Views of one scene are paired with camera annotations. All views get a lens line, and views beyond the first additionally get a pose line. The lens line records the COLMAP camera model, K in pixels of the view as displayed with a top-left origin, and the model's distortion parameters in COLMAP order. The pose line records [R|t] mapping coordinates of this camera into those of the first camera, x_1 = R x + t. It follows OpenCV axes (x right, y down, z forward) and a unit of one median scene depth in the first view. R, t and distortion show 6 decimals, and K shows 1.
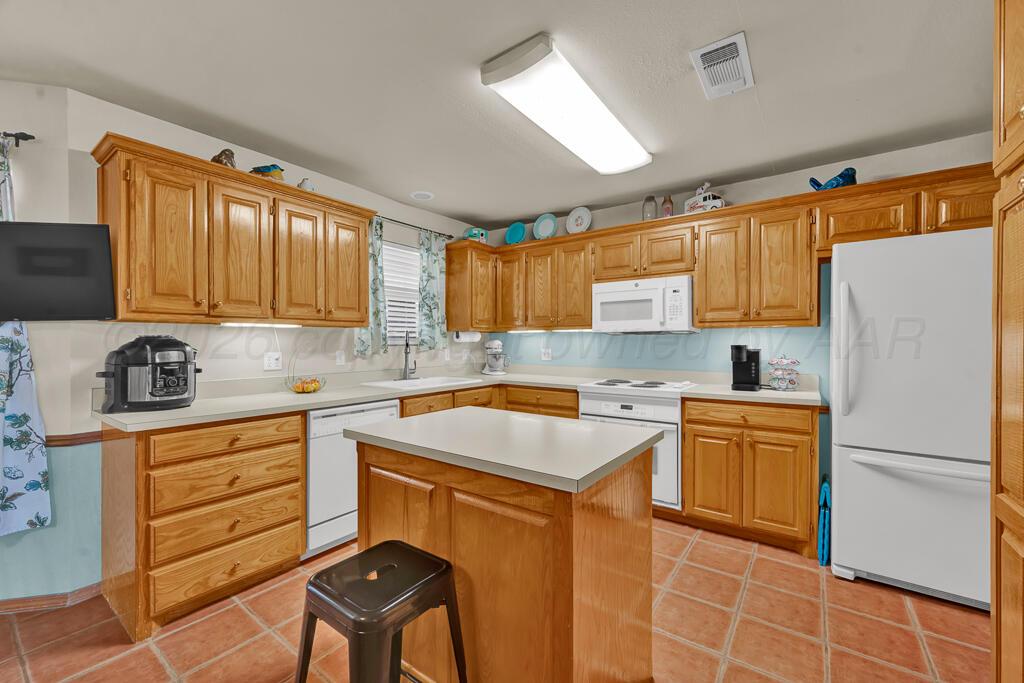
lens RADIAL K [[400.2, 0, 528.8], [0, 400.2, 342.4], [0, 0, 1]] dist [-0.005780, 0.000413]
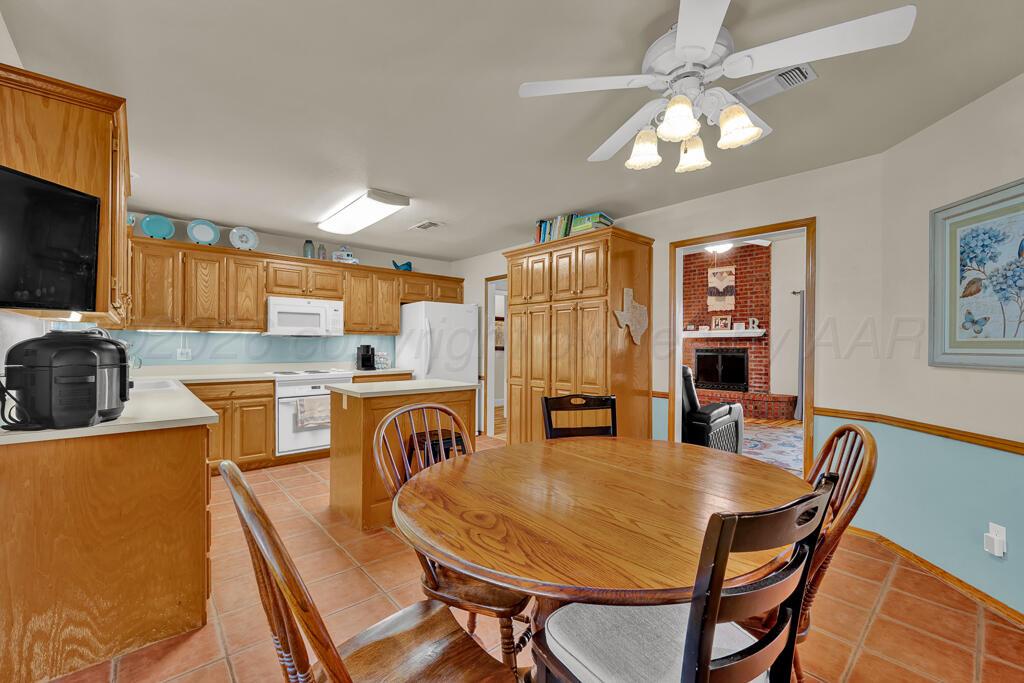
lens RADIAL K [[421.8, 0, 514.8], [0, 421.8, 346.0], [0, 0, 1]] dist [-0.000771, -0.000181]
pose [[0.217239, -0.000153, 0.976118, -1.181455], [-0.003875, 0.999992, 0.001019, 0.006659], [-0.976111, -0.004004, 0.217237, -0.042002]]
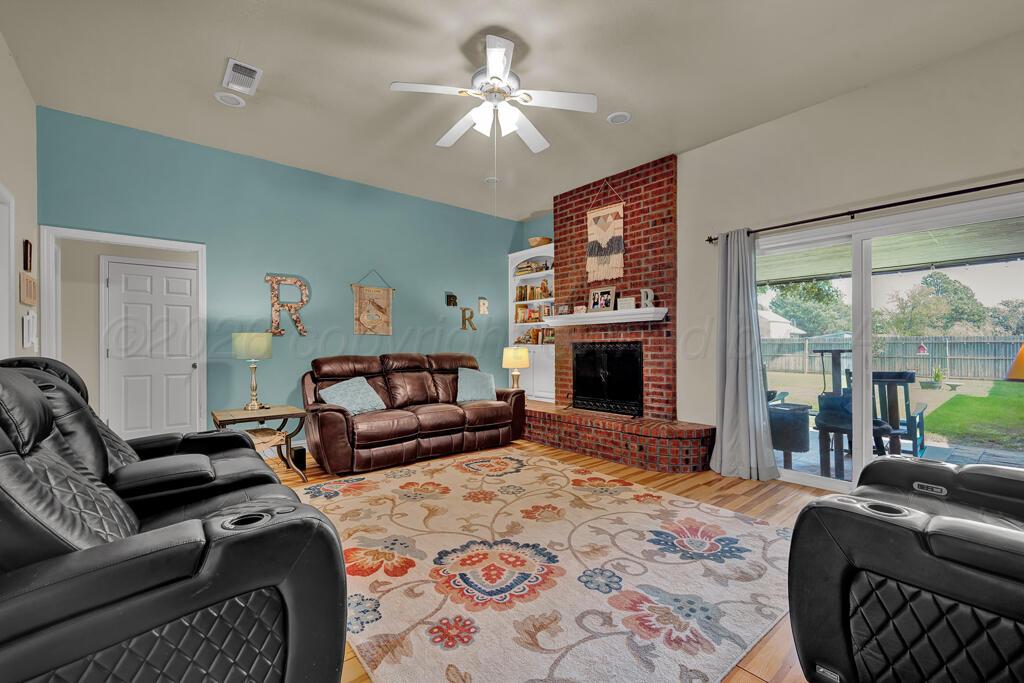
lens RADIAL K [[421.8, 0, 511.9], [0, 421.8, 344.8], [0, 0, 1]] dist [-0.000771, -0.000181]
pose [[0.252077, -0.000507, 0.967707, 0.239600], [0.003746, 0.999993, -0.000452, 0.031143], [-0.967700, 0.003739, 0.252077, -0.903078]]
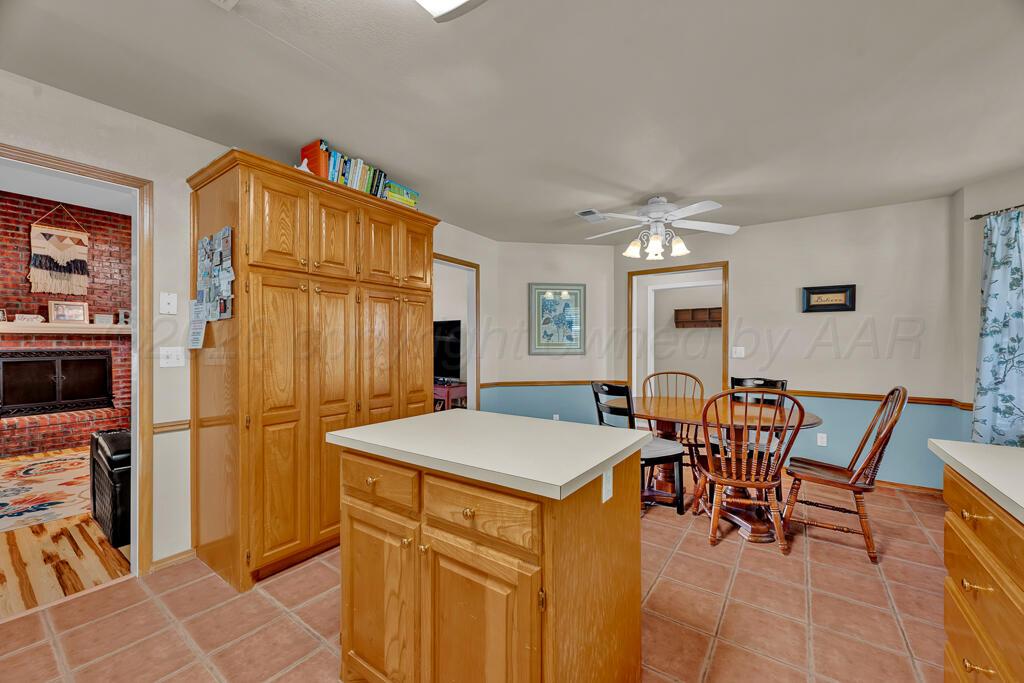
lens RADIAL K [[400.2, 0, 513.0], [0, 400.2, 343.7], [0, 0, 1]] dist [-0.005780, 0.000413]
pose [[-0.999989, 0.002600, -0.003942, -0.066901], [0.002609, 0.999994, -0.002364, 0.001306], [0.003936, -0.002374, -0.999989, 1.101491]]
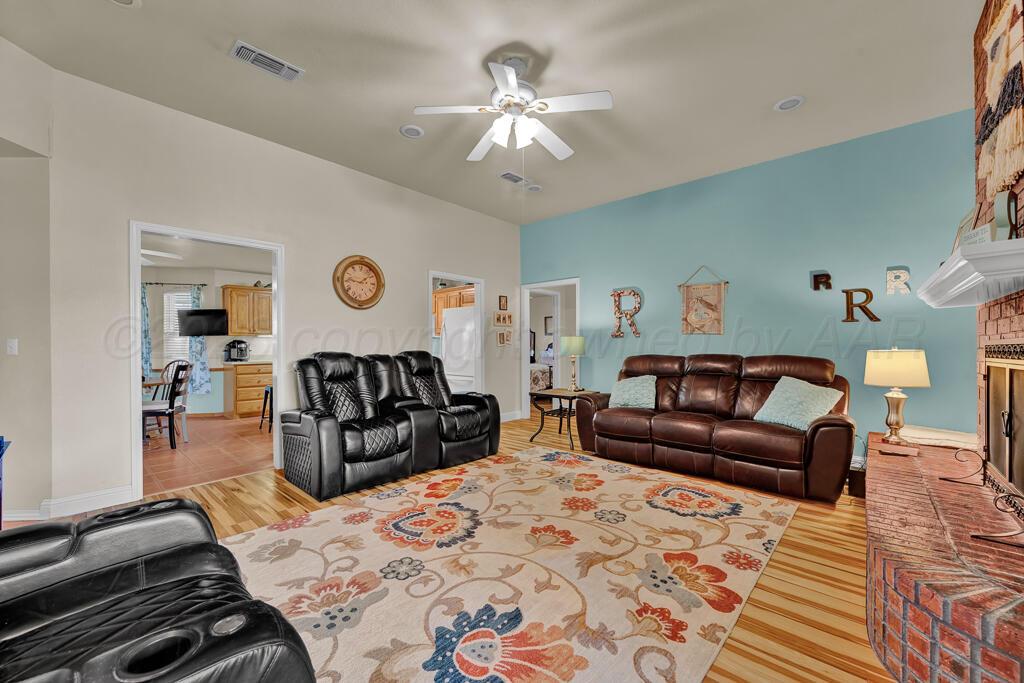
lens RADIAL K [[400.2, 0, 520.9], [0, 400.2, 346.1], [0, 0, 1]] dist [-0.005780, 0.000413]
pose [[0.995639, -0.002539, -0.093258, 1.329777], [0.002733, 0.999994, 0.001957, 0.028855], [0.093253, -0.002203, 0.995640, -1.615045]]
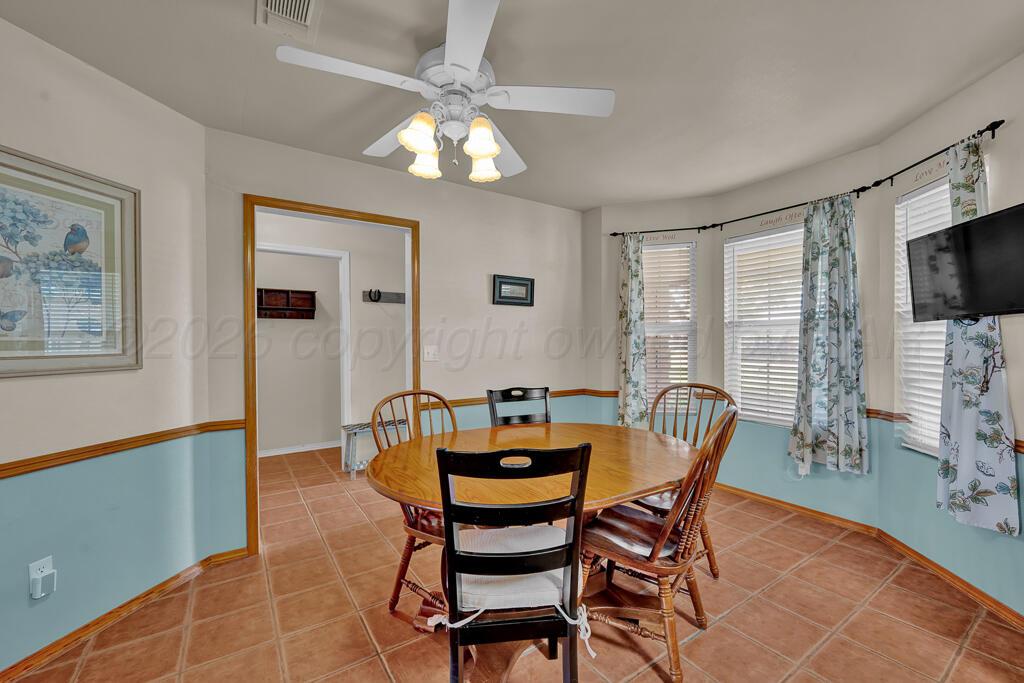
lens RADIAL K [[421.8, 0, 505.7], [0, 421.8, 344.2], [0, 0, 1]] dist [-0.000771, -0.000181]
pose [[-0.347895, 0.010822, -0.937471, 0.077340], [0.004936, 0.999941, 0.009711, -0.000777], [0.937521, -0.001249, -0.347928, 0.162909]]
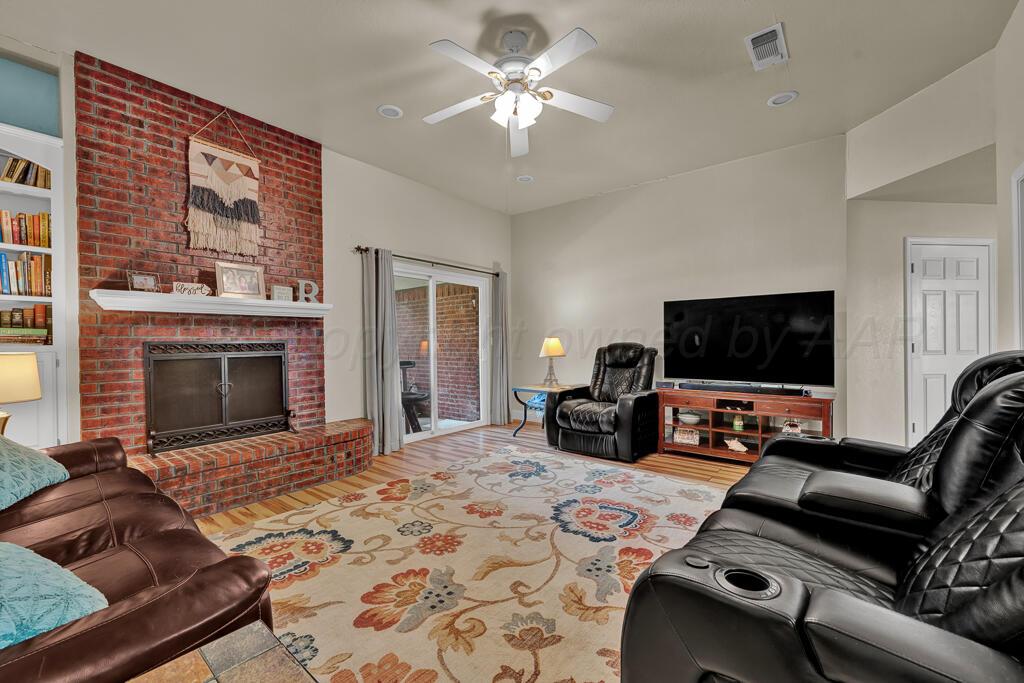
lens RADIAL K [[421.8, 0, 507.3], [0, 421.8, 343.9], [0, 0, 1]] dist [-0.000771, -0.000181]
pose [[-0.997148, 0.007058, 0.075136, 1.169094], [0.007187, 0.999973, 0.001449, 0.033427], [-0.075124, 0.001985, -0.997172, 0.385761]]
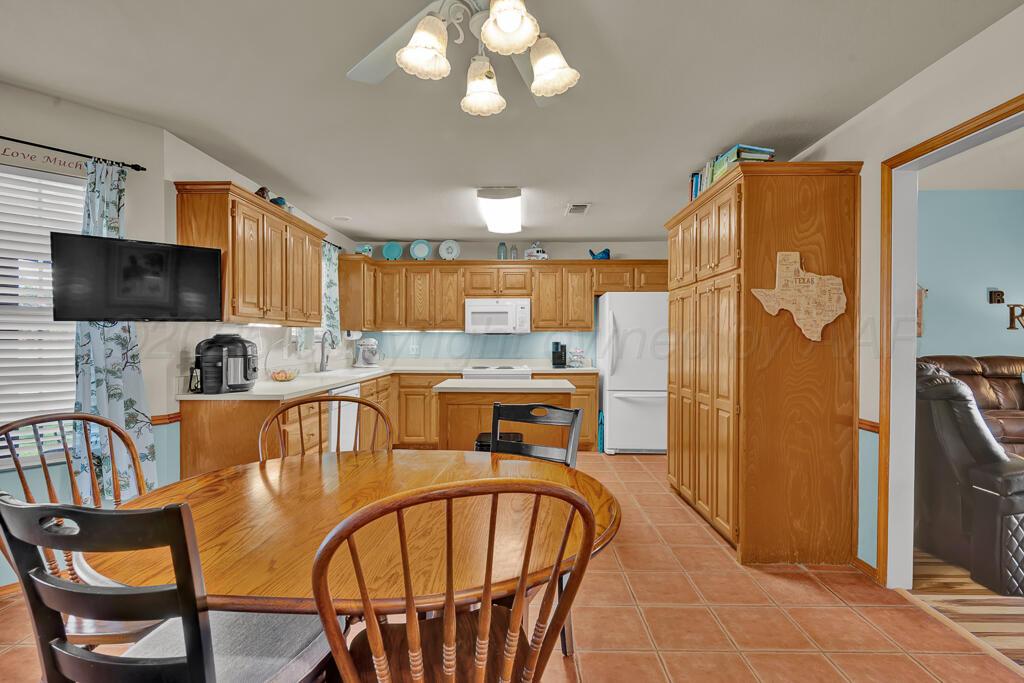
lens RADIAL K [[475.3, 0, 514.9], [0, 475.3, 344.4], [0, 0, 1]] dist [-0.002968, -0.000175]
pose [[0.821750, -0.002730, 0.569841, -0.794943], [-0.001342, 0.999976, 0.006726, 0.004306], [-0.569846, -0.006292, 0.821727, -0.576017]]
